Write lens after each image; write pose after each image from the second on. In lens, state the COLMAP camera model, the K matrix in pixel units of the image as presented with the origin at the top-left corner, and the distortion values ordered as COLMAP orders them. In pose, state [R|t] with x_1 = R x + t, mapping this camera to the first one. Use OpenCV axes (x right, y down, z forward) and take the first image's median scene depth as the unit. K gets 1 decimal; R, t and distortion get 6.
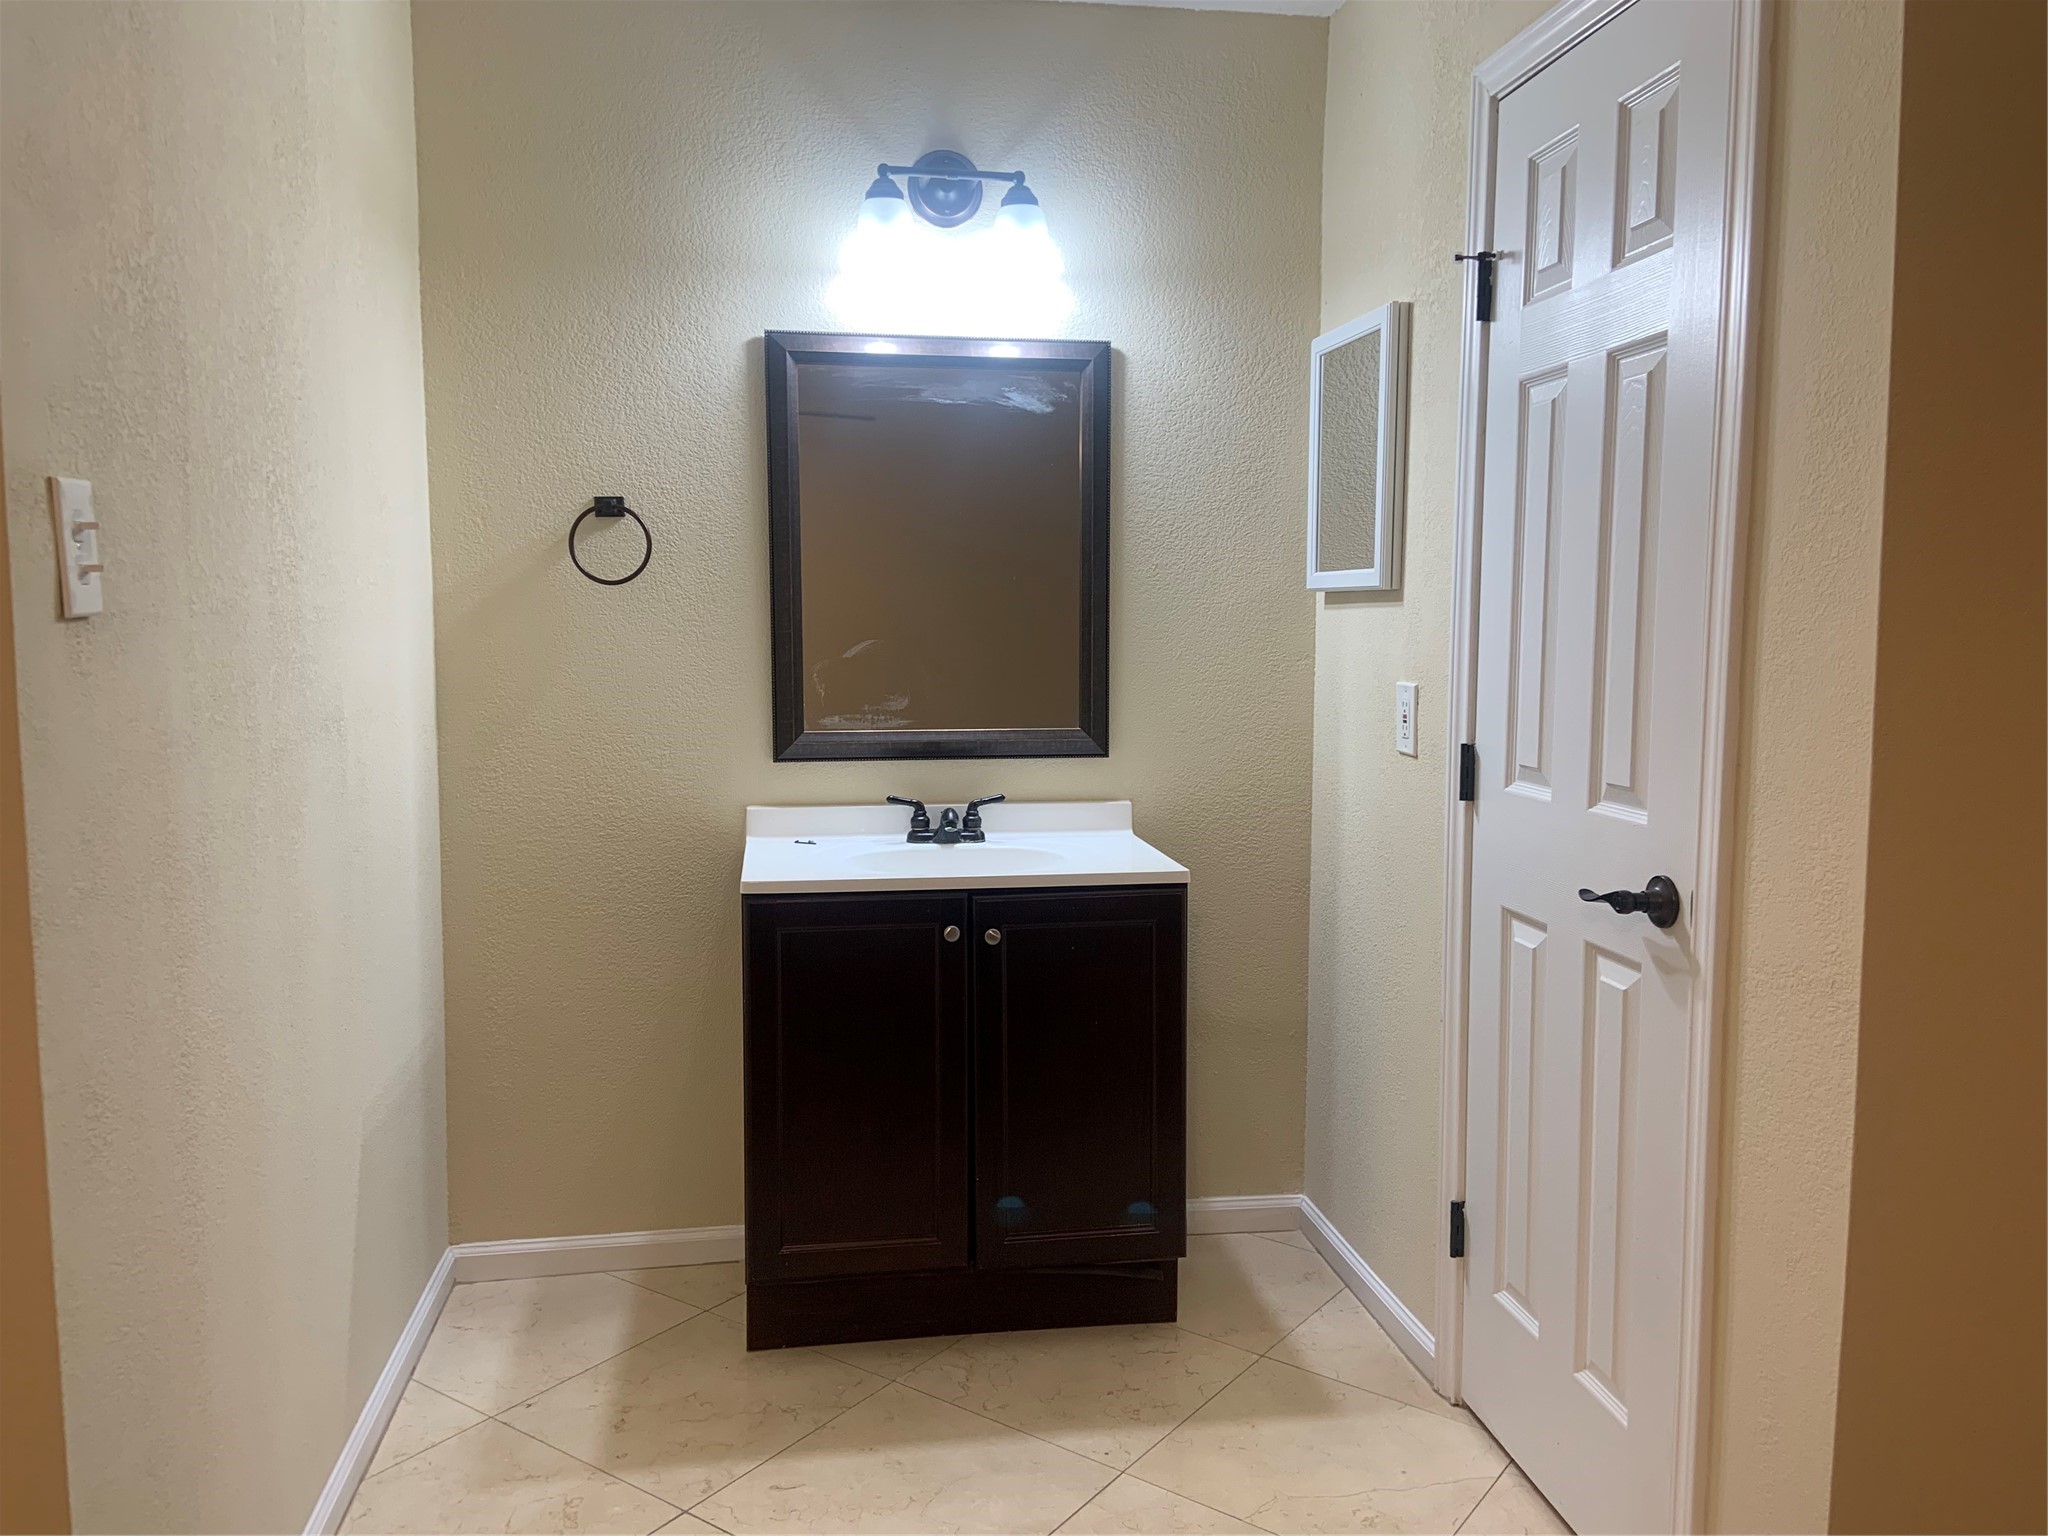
lens RADIAL K [[1560.0, 0, 1019.0], [0, 1560.0, 754.3], [0, 0, 1]] dist [0.095026, -0.115219]
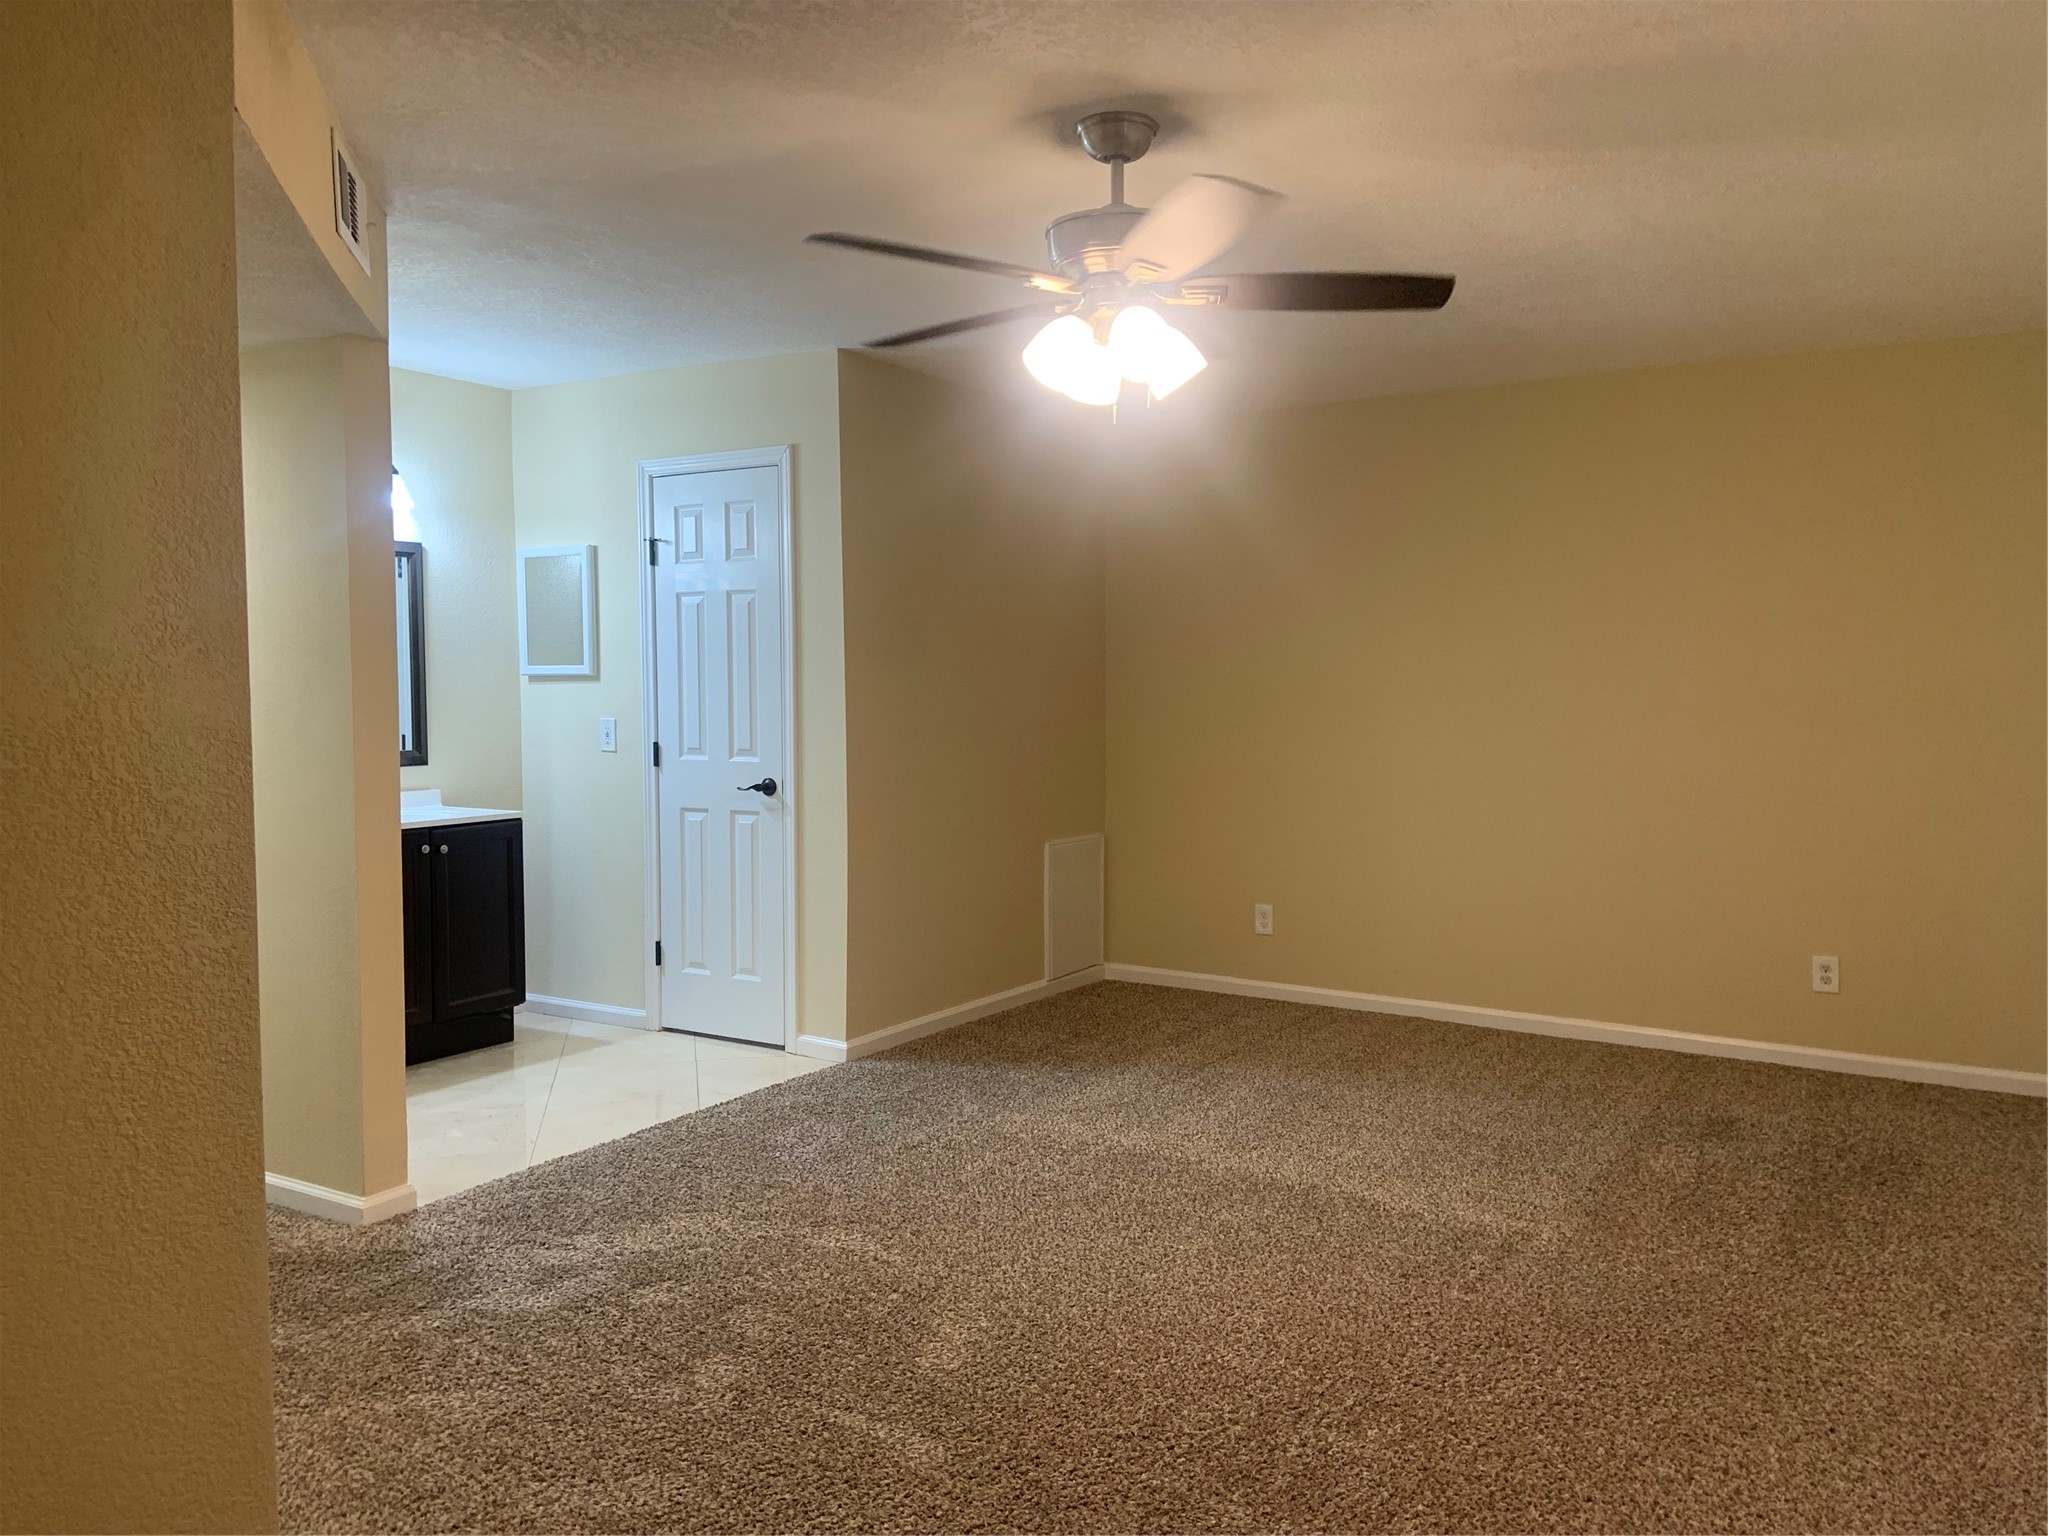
lens RADIAL K [[1560.0, 0, 1024.1], [0, 1560.0, 768.6], [0, 0, 1]] dist [0.095026, -0.115219]
pose [[0.670593, -0.050219, 0.740124, -1.111066], [0.073701, 0.997280, 0.000890, 0.073725], [-0.738156, 0.053951, 0.672470, -1.007422]]
